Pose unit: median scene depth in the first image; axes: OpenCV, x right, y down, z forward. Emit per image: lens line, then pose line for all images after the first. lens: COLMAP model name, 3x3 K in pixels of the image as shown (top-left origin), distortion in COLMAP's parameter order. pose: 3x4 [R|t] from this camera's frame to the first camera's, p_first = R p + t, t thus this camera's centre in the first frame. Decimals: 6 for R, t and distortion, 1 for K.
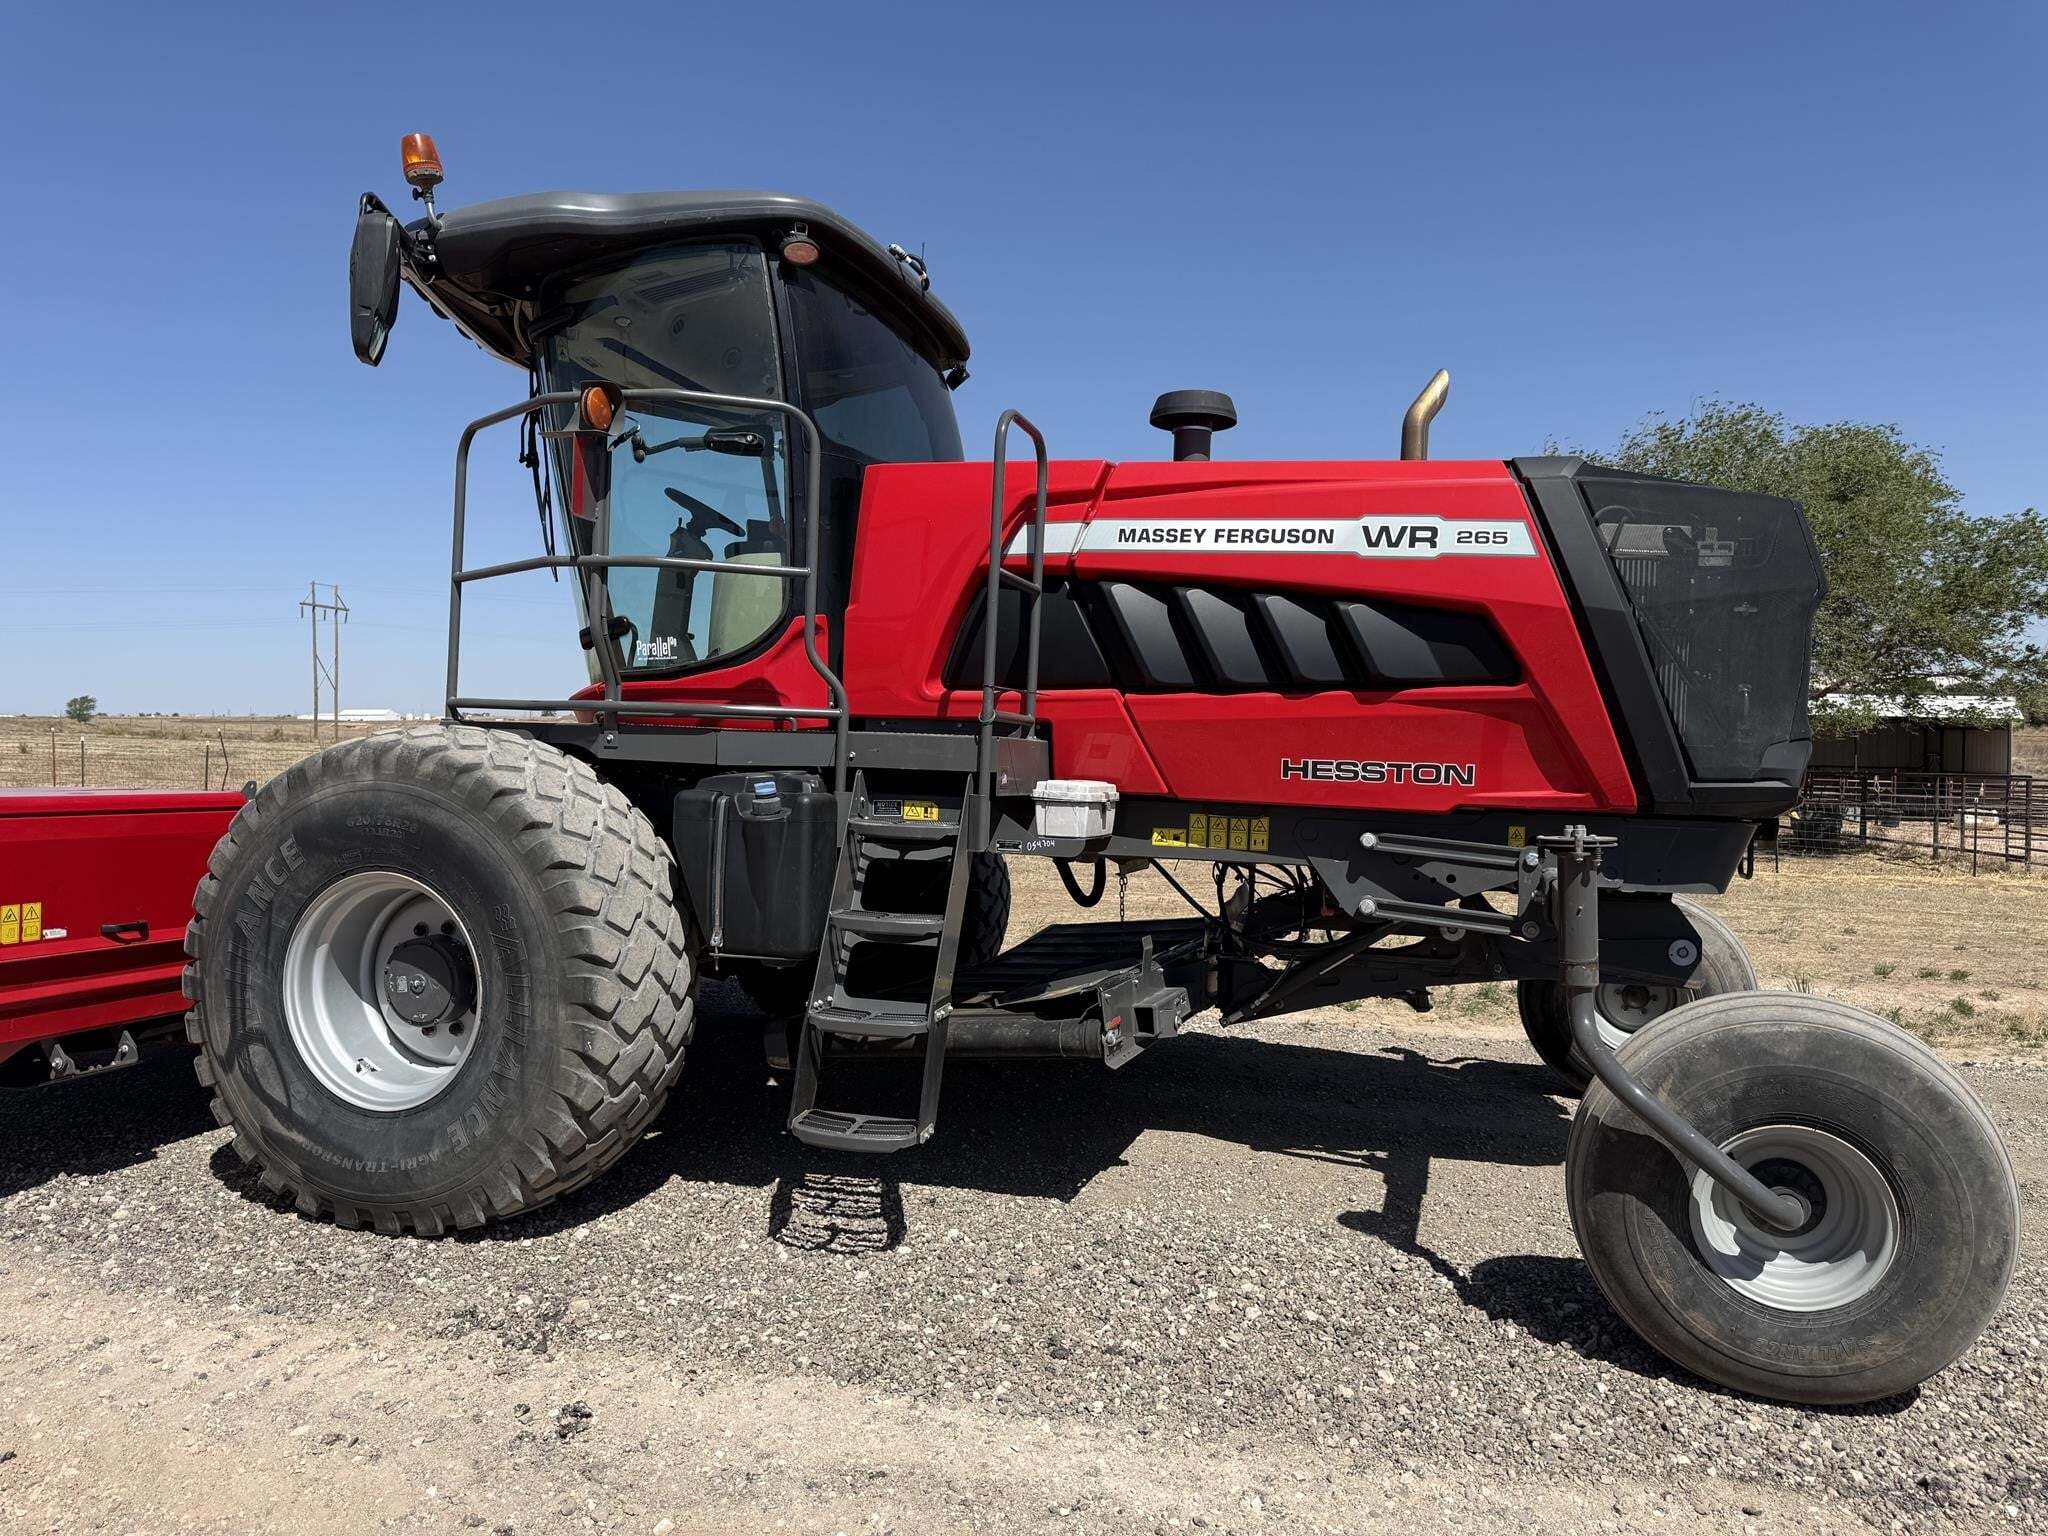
lens RADIAL K [[1446.9, 0, 1040.4], [0, 1446.9, 773.4], [0, 0, 1]] dist [0.059887, -0.075426]
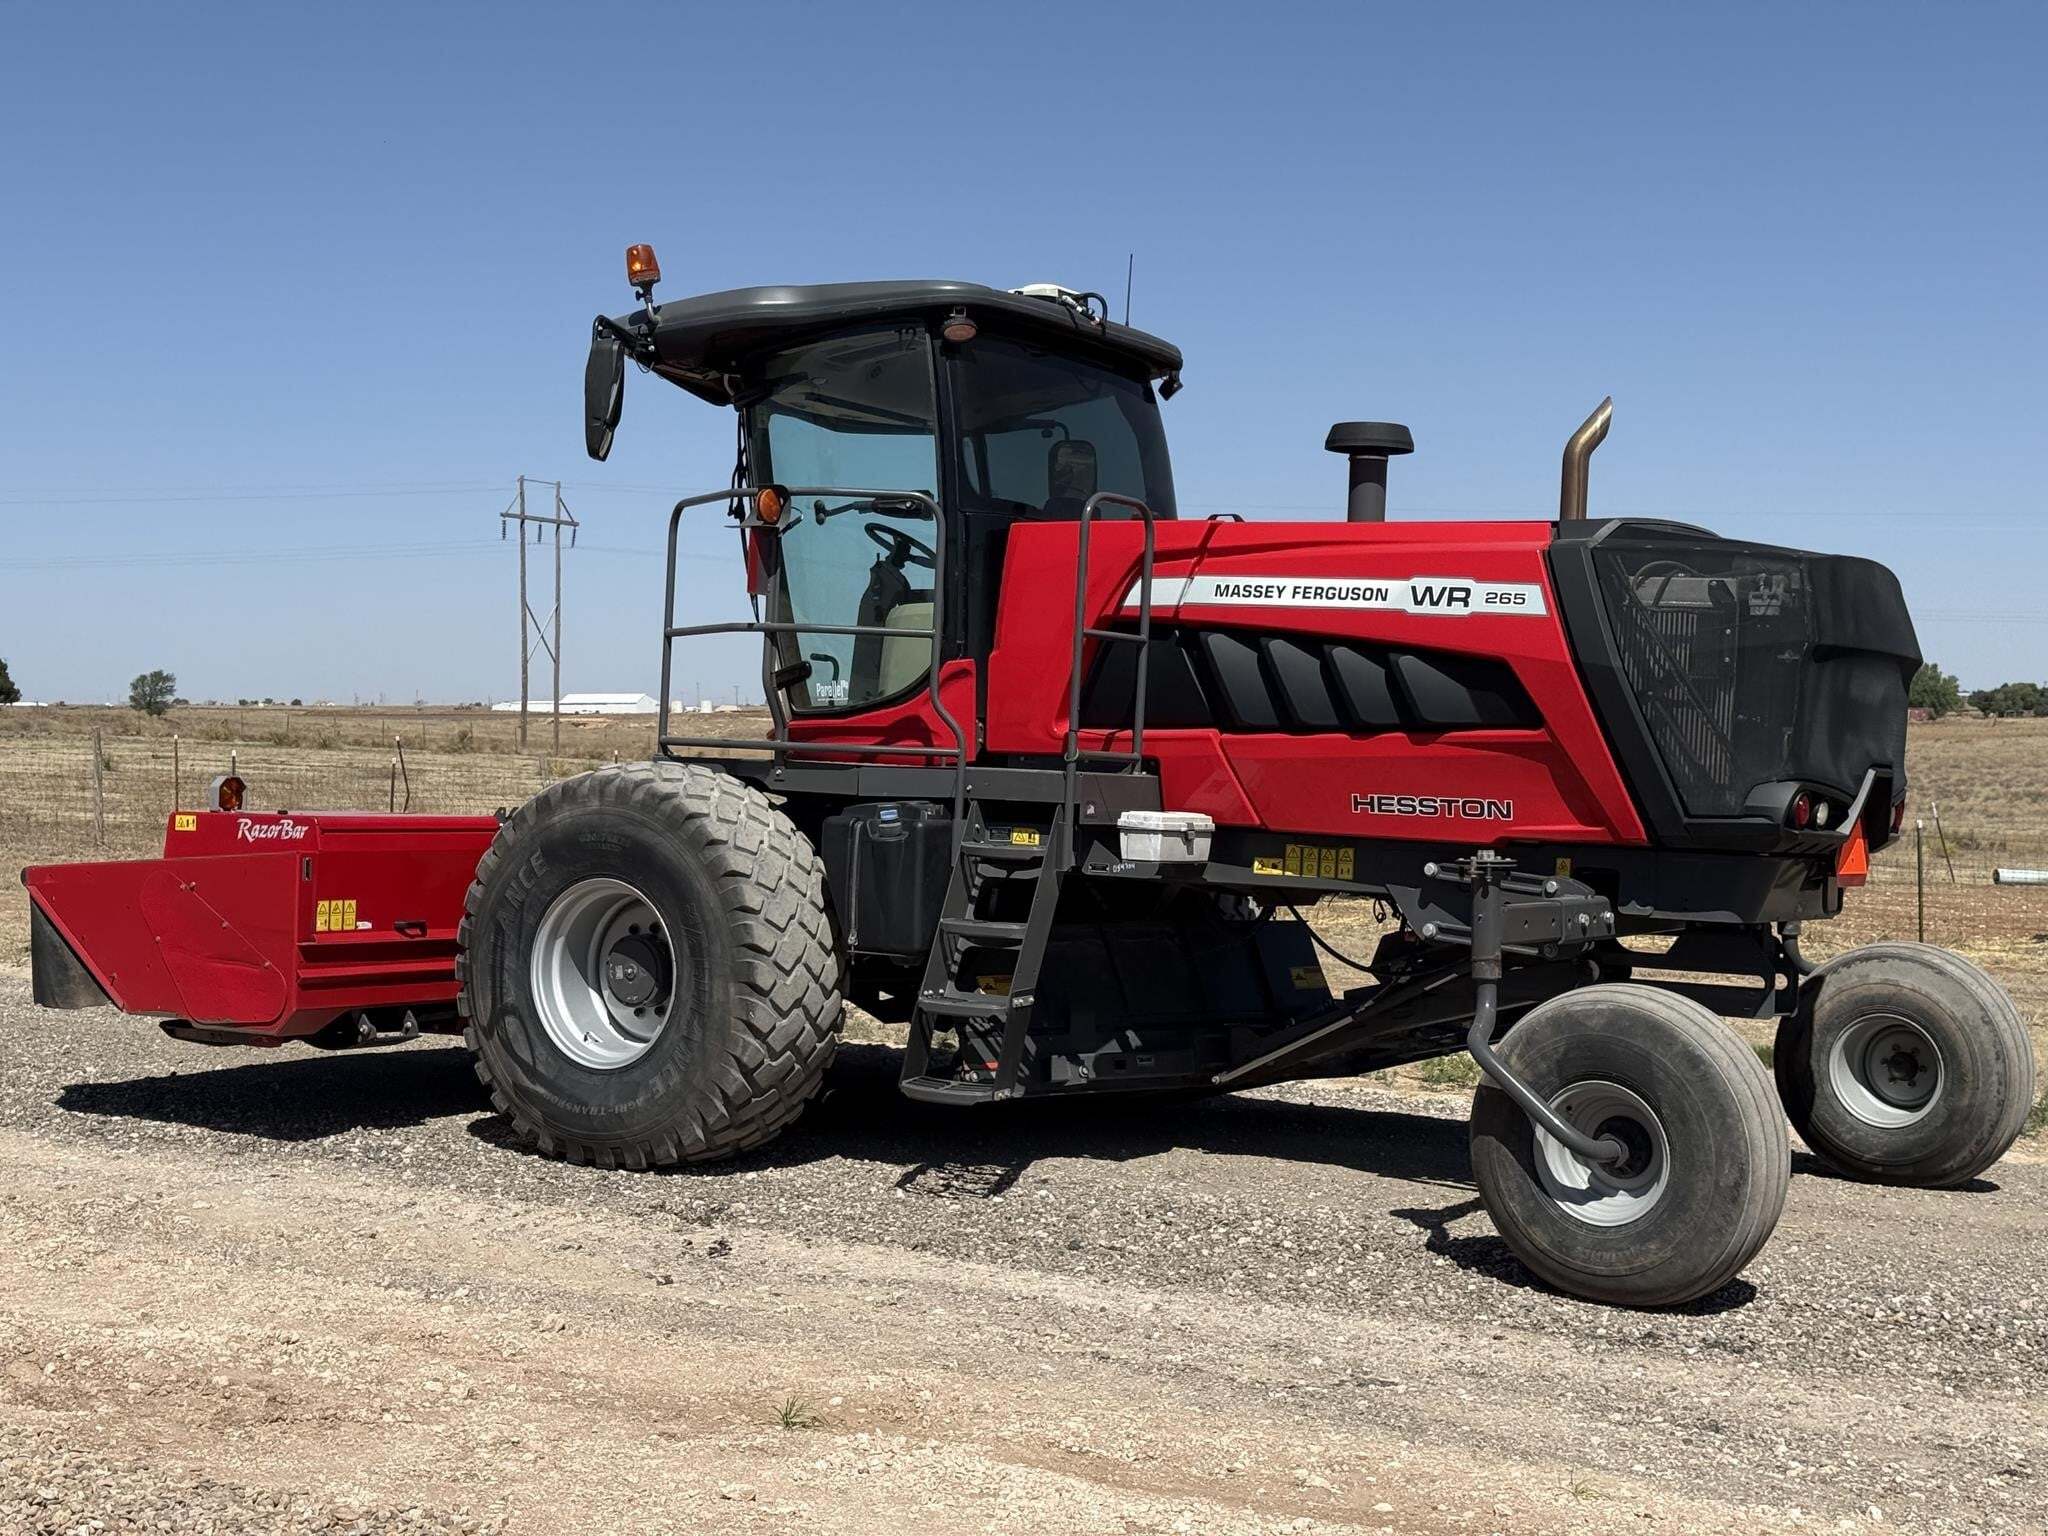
lens RADIAL K [[2907.4, 0, 1031.9], [0, 2907.4, 807.8], [0, 0, 1]] dist [0.176544, 0.000841]
pose [[0.959092, 0.009280, -0.282941, 0.591207], [-0.010206, 0.999946, -0.001798, 0.007130], [0.282909, 0.004613, 0.959136, -1.260455]]
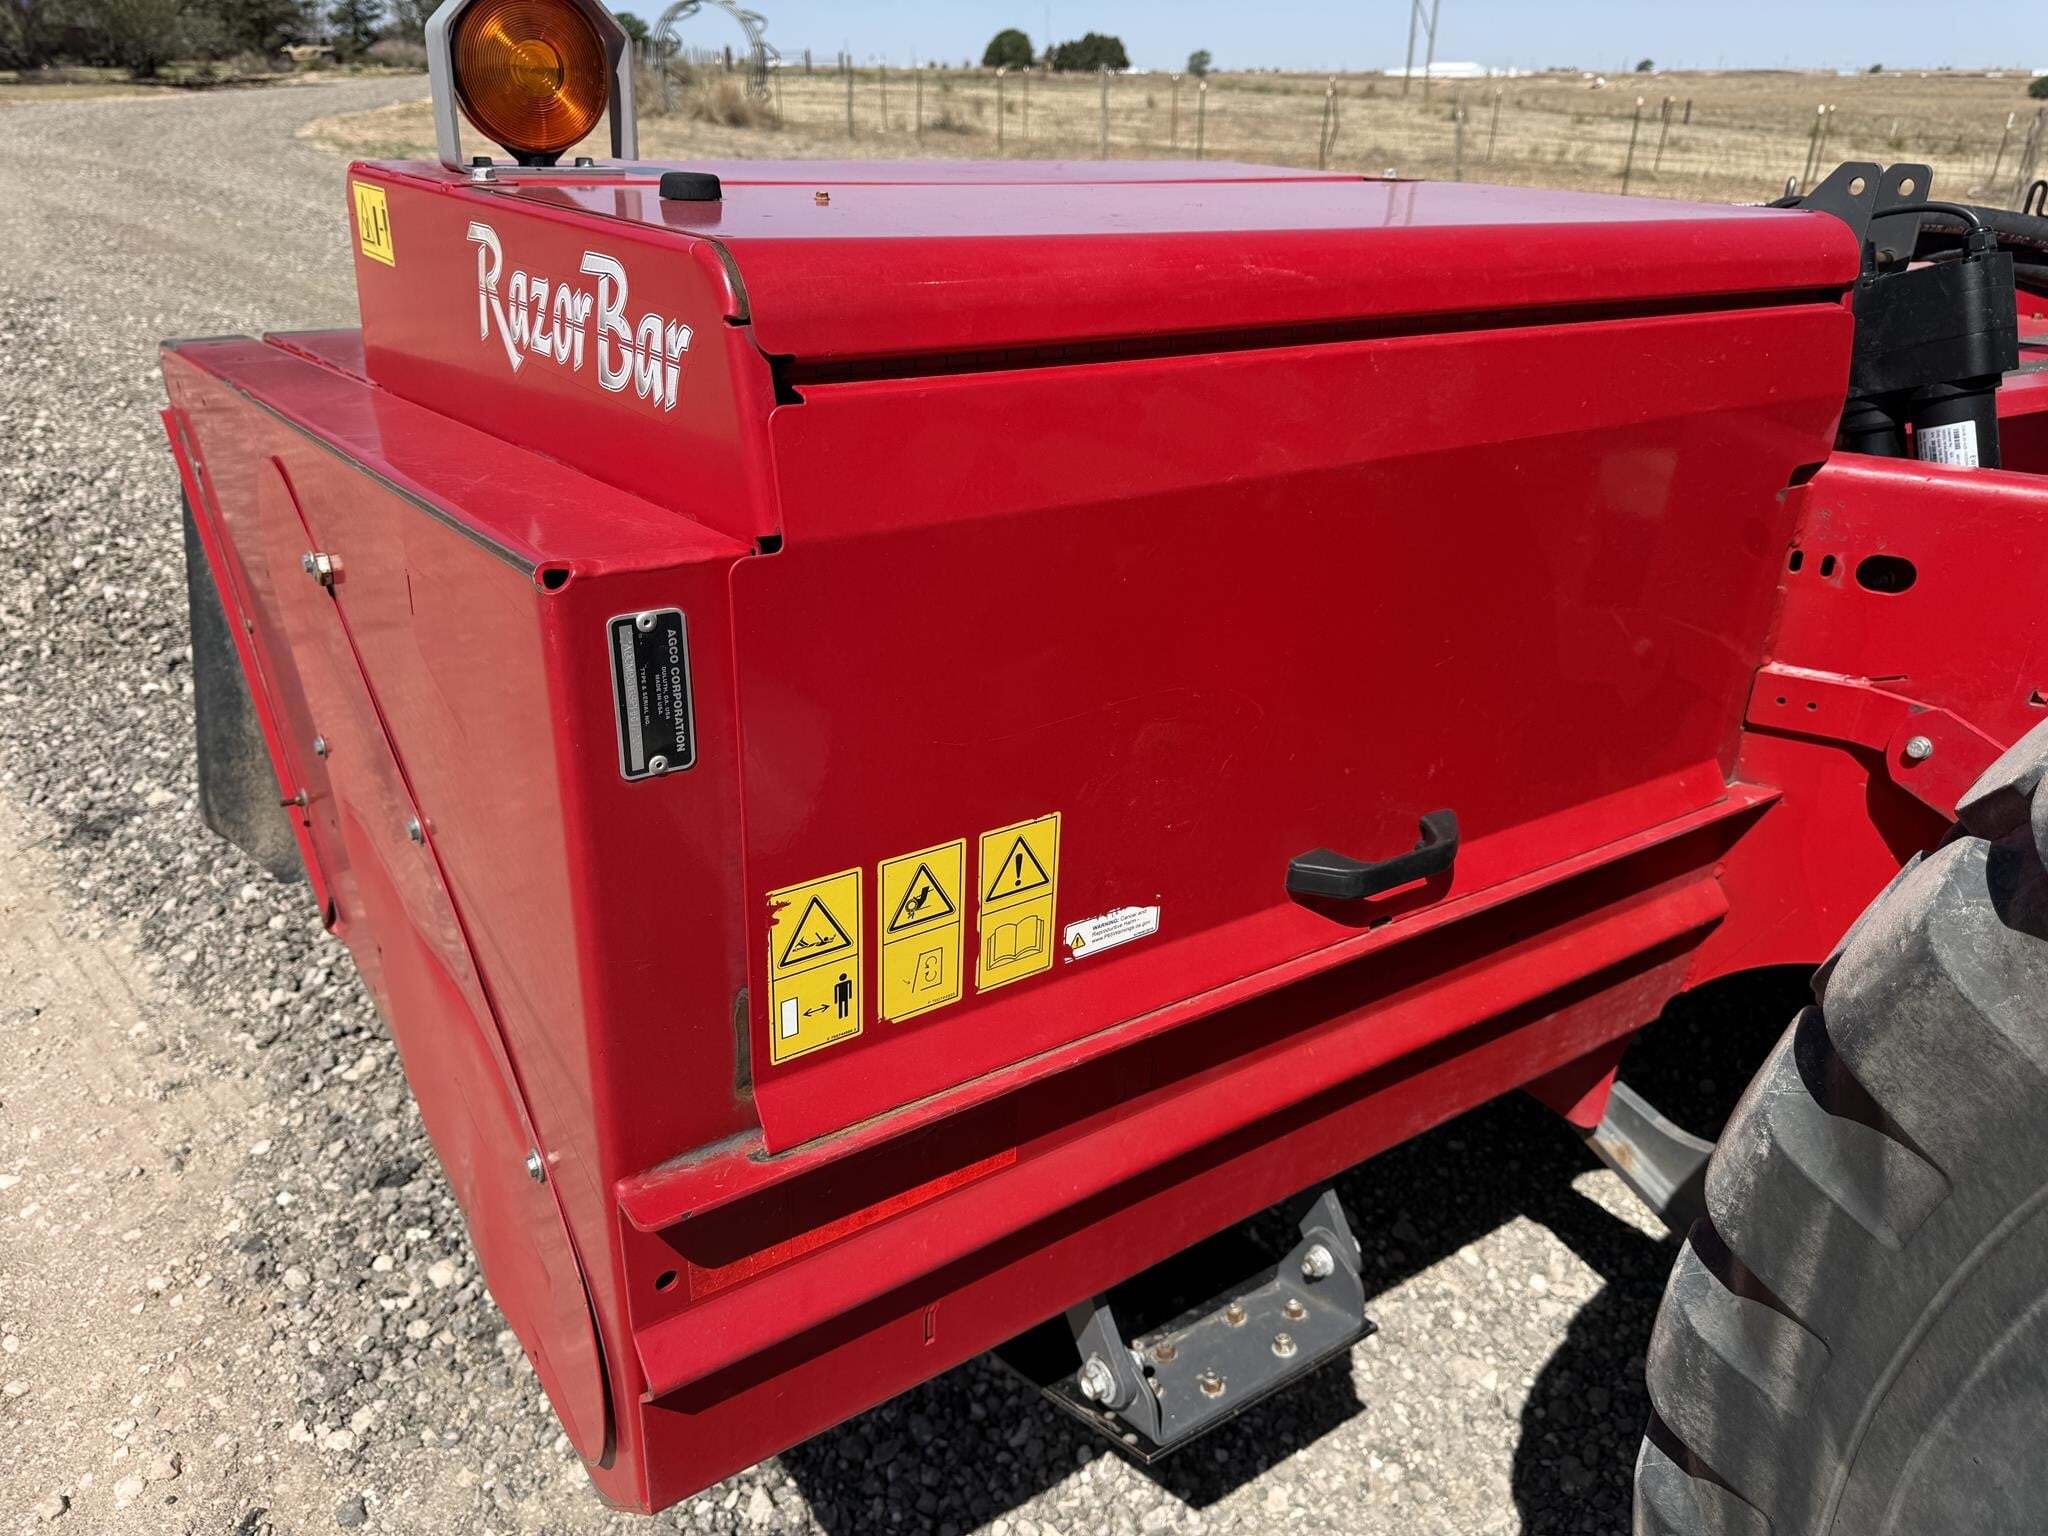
lens RADIAL K [[1476.3, 0, 1024.1], [0, 1476.3, 786.5], [0, 0, 1]] dist [-0.005616, -0.001004]
pose [[0.774024, 0.273095, -0.571233, -0.568383], [-0.021050, 0.912799, 0.407867, 0.003962], [0.632807, -0.303674, 0.712276, 0.848114]]
